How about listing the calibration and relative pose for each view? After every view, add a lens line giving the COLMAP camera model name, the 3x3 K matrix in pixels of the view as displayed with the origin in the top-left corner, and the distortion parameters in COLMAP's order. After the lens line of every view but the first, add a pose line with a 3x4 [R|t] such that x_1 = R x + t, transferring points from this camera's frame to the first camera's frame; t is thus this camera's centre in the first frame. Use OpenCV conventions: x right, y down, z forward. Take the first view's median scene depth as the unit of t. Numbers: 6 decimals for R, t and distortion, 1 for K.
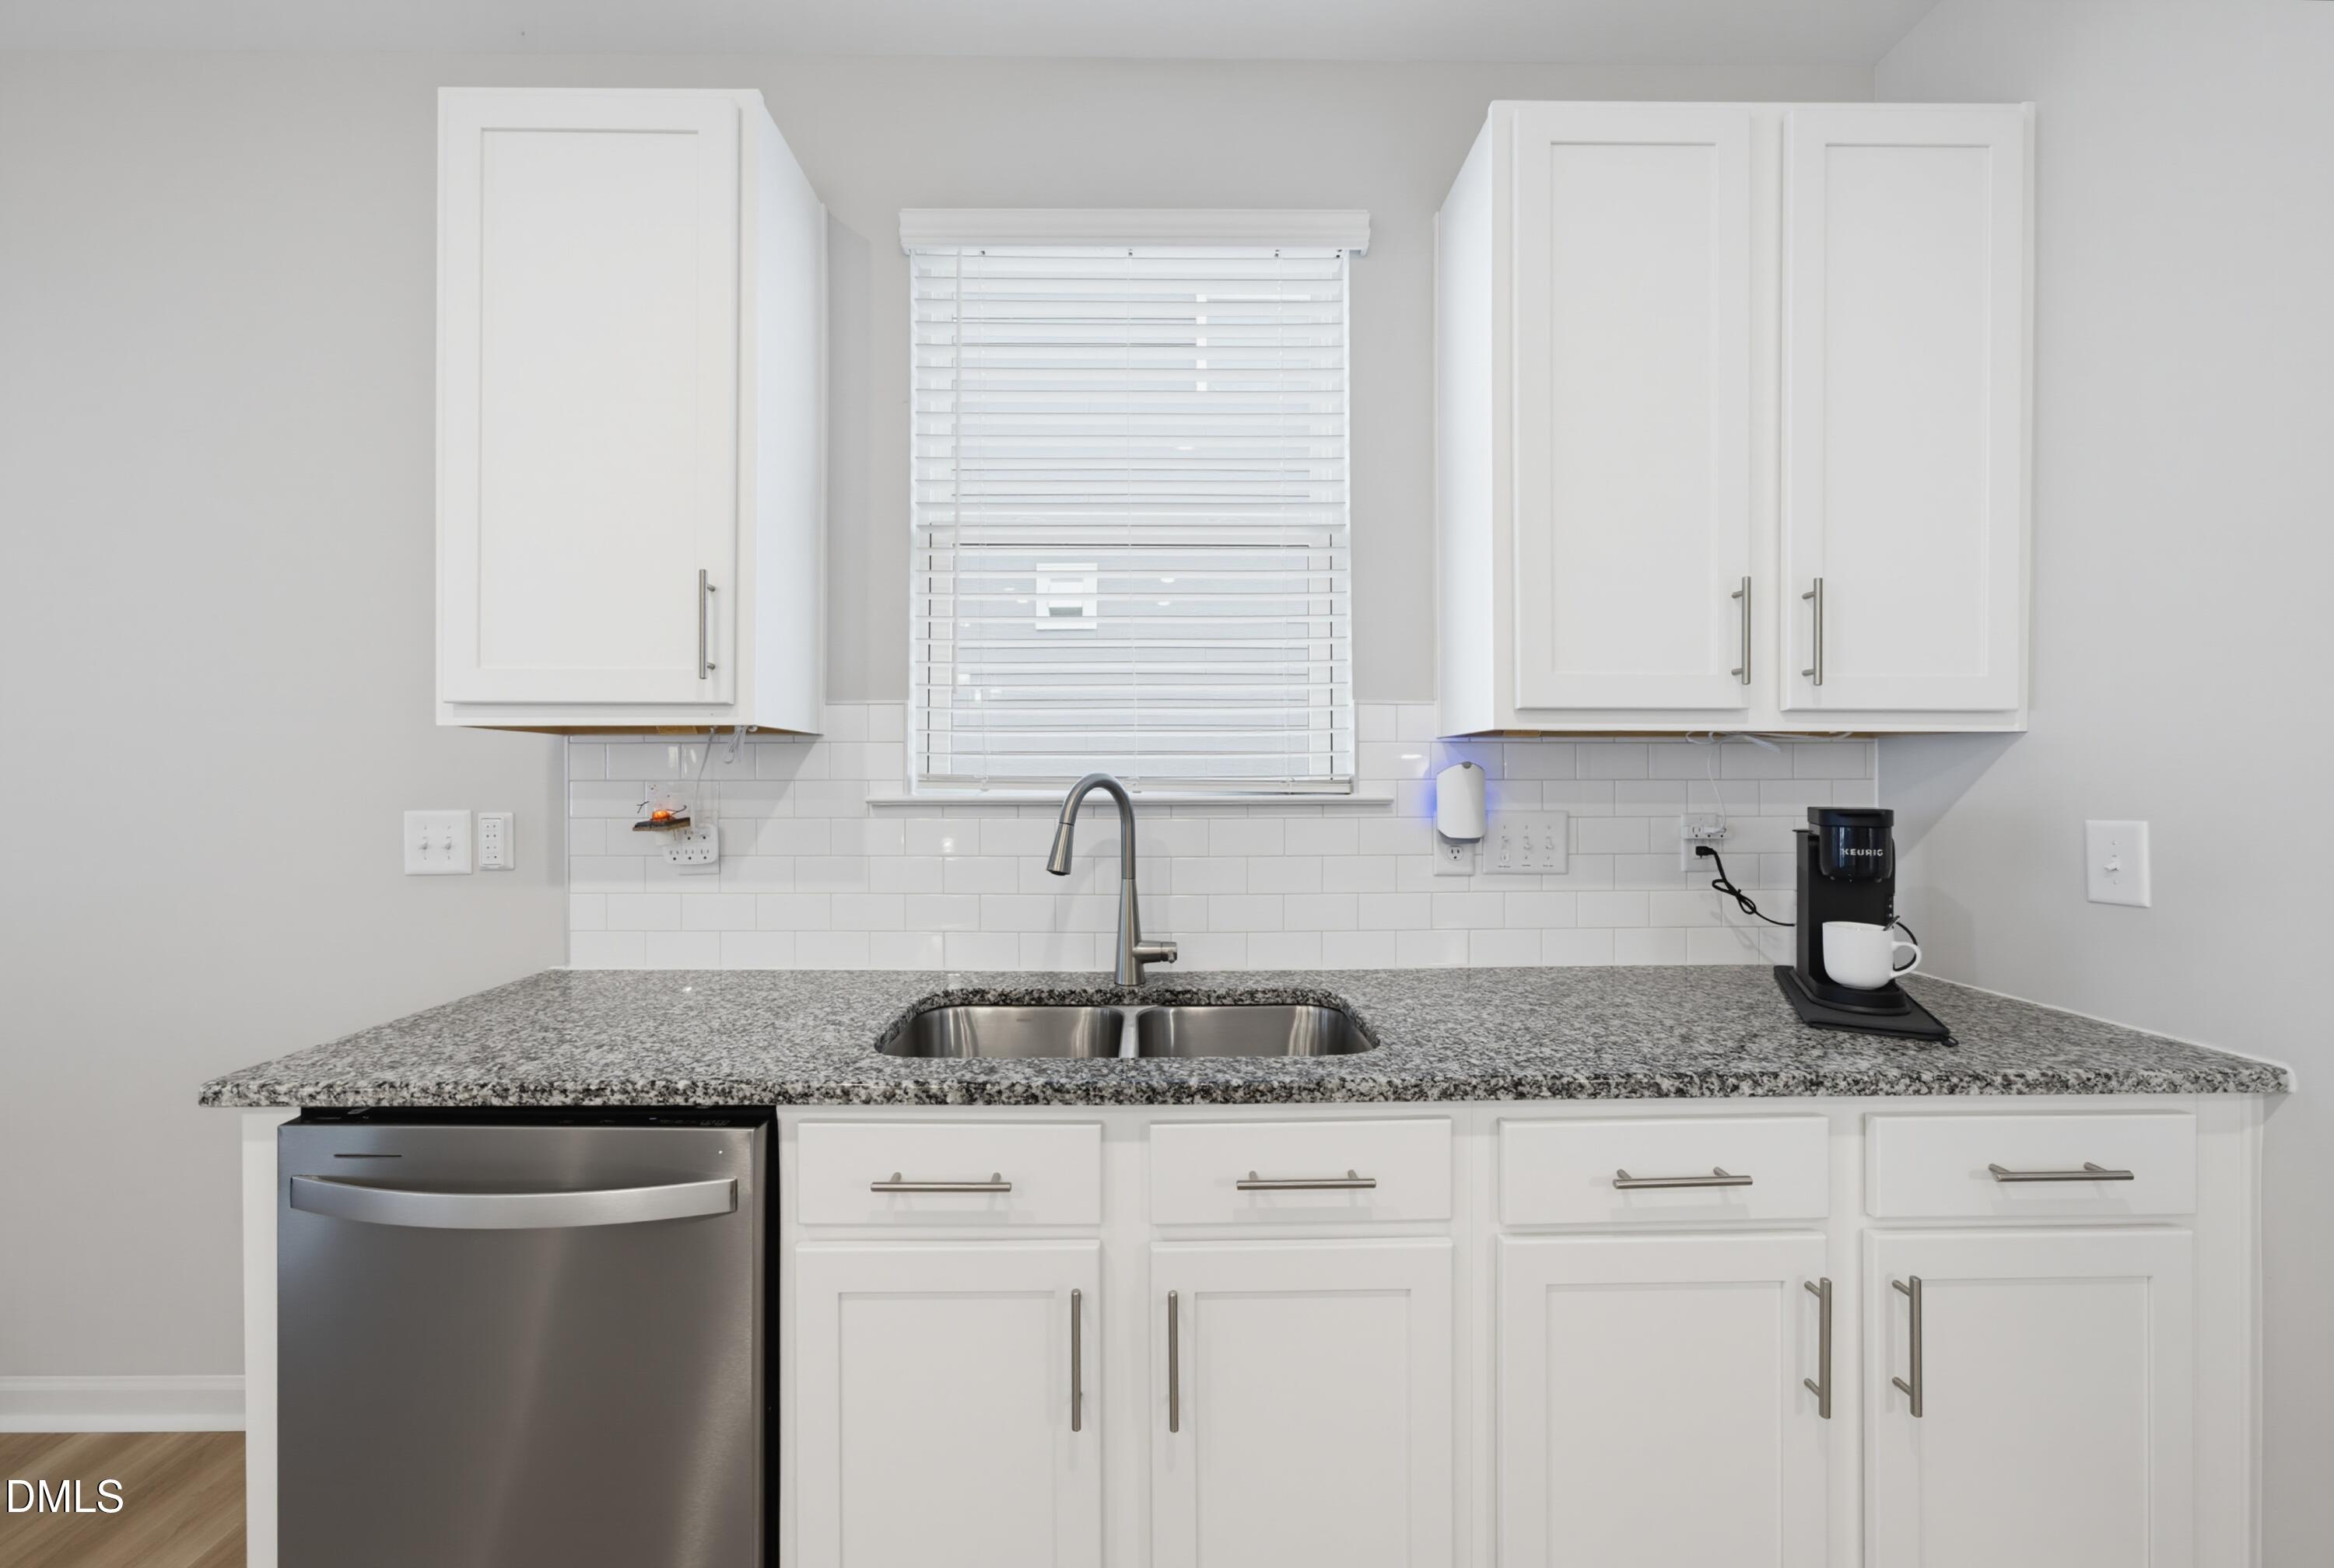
lens RADIAL K [[869.4, 0, 1166.2], [0, 869.4, 785.0], [0, 0, 1]] dist [-0.001960, -0.000018]
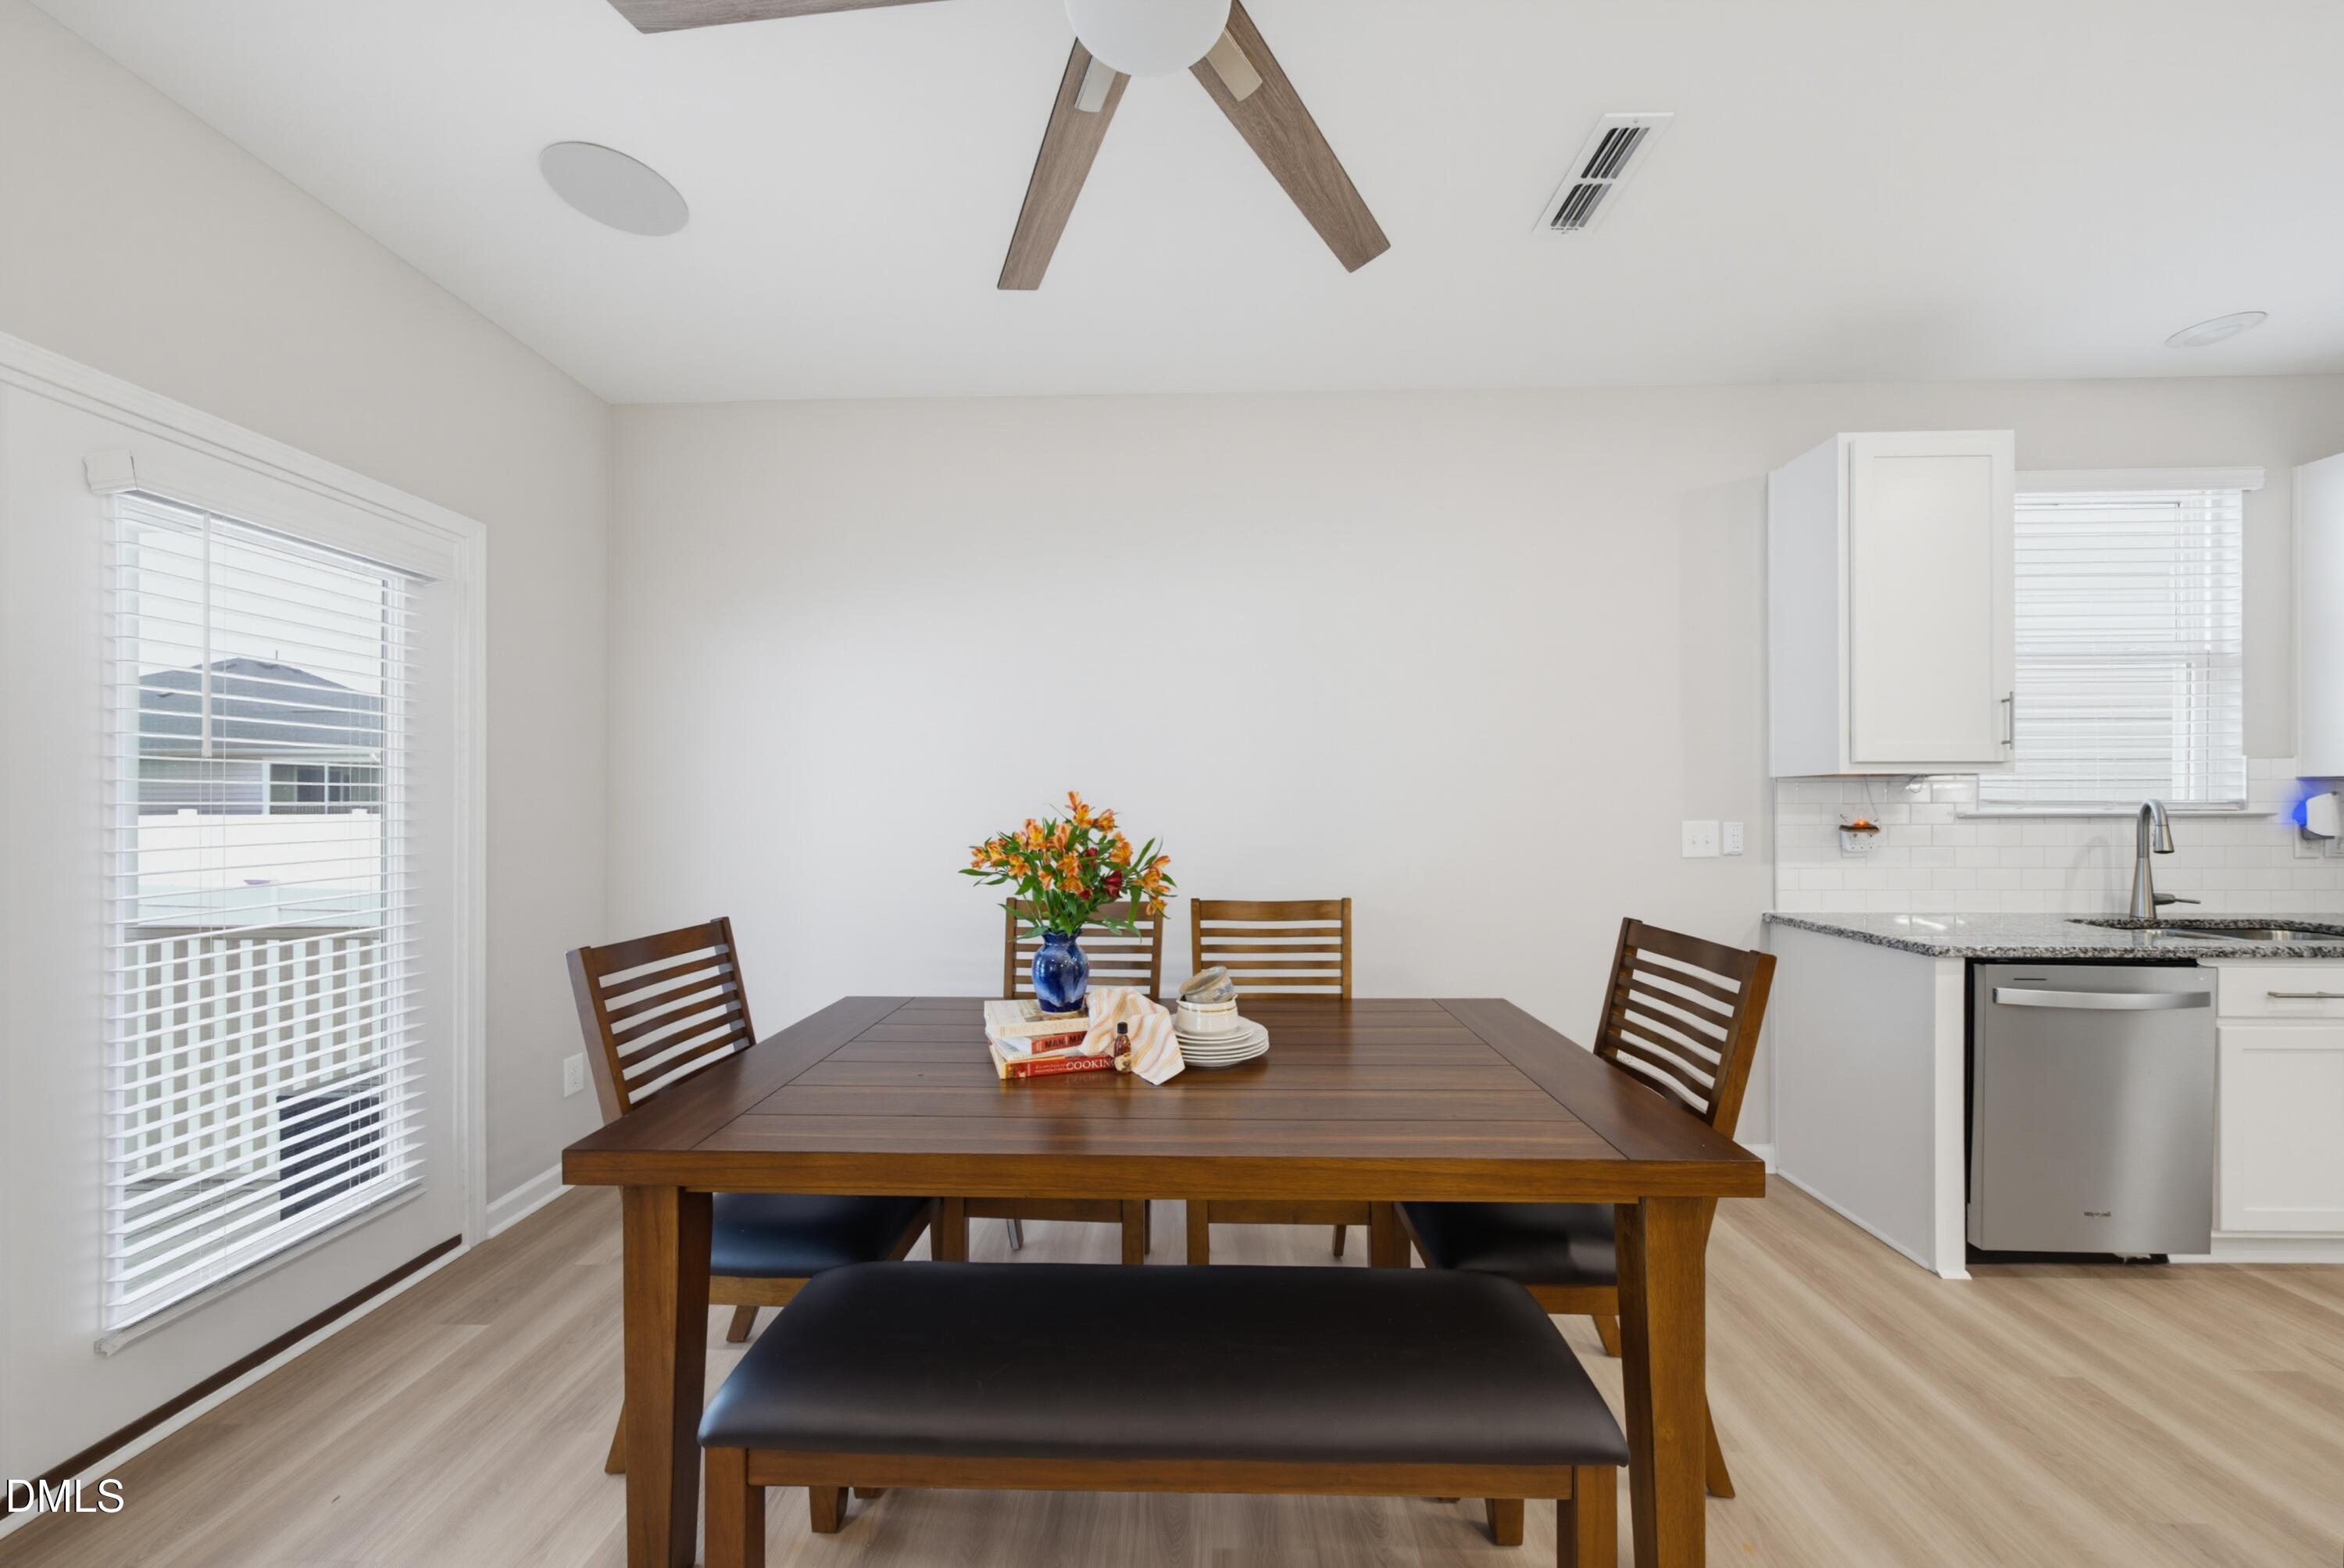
lens RADIAL K [[814.7, 0, 1170.5], [0, 814.7, 797.4], [0, 0, 1]] dist [-0.003557, 0.000514]
pose [[0.998122, -0.003864, -0.061133, -1.820410], [0.004224, 0.999975, 0.005747, -0.033418], [0.061109, -0.005994, 0.998113, -0.729026]]
